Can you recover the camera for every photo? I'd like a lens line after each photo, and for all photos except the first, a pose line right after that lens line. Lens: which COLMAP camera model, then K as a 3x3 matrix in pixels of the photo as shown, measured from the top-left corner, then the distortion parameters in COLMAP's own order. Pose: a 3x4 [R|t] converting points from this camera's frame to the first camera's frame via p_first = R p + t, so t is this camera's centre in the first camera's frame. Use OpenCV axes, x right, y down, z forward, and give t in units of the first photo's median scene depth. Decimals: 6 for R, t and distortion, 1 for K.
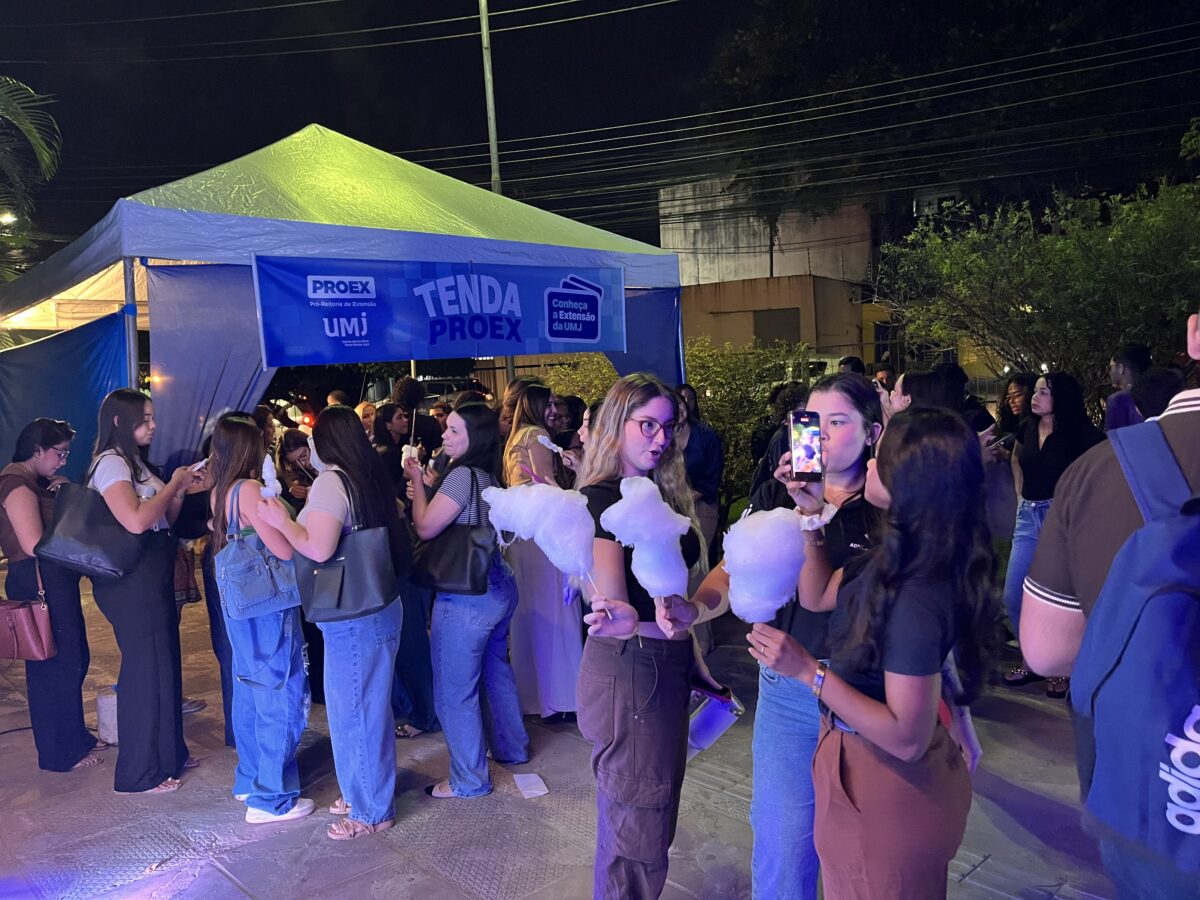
lens RADIAL K [[964.0, 0, 595.9], [0, 964.0, 429.4], [0, 0, 1]] dist [0.023856, -0.070233]
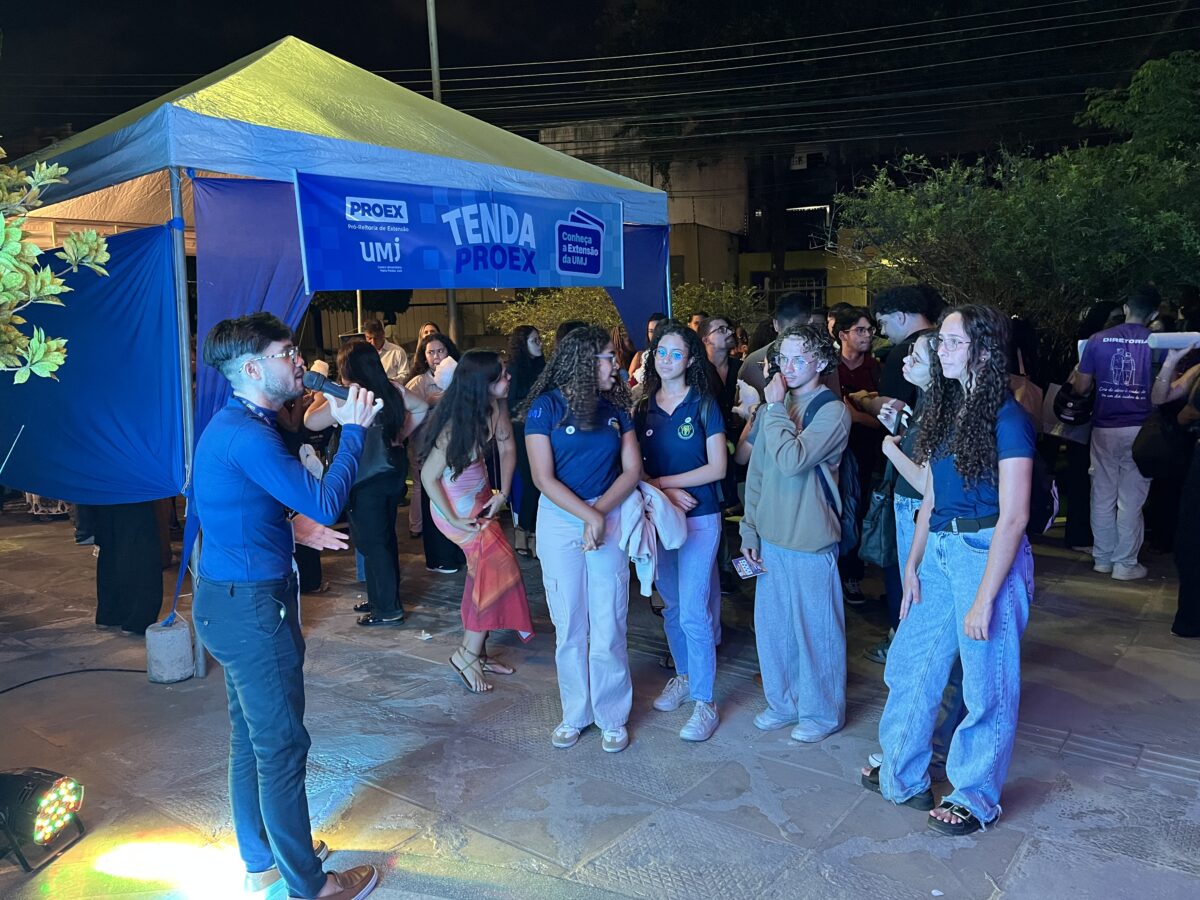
lens RADIAL K [[964.0, 0, 595.9], [0, 964.0, 429.4], [0, 0, 1]] dist [0.023856, -0.070233]
pose [[0.983195, -0.000723, 0.182555, -0.205565], [-0.009023, 0.998578, 0.052551, 0.017994], [-0.182333, -0.053315, 0.981790, -0.004210]]
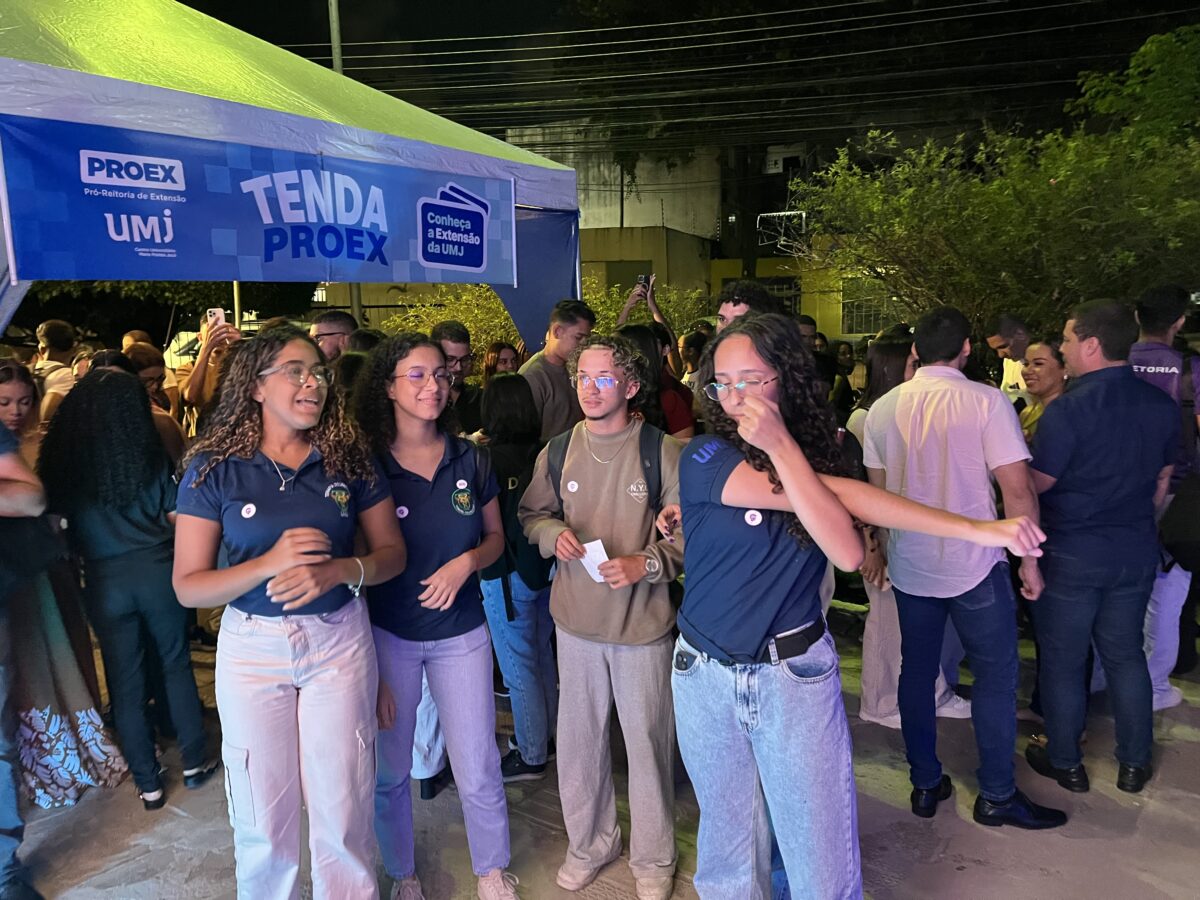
lens RADIAL K [[920.9, 0, 615.6], [0, 920.9, 445.6], [0, 0, 1]] dist [0.015215, -0.045706]
pose [[0.978636, 0.003643, 0.205566, -0.051648], [-0.017669, 0.997634, 0.066440, 0.001565], [-0.204838, -0.068653, 0.976385, 0.236973]]
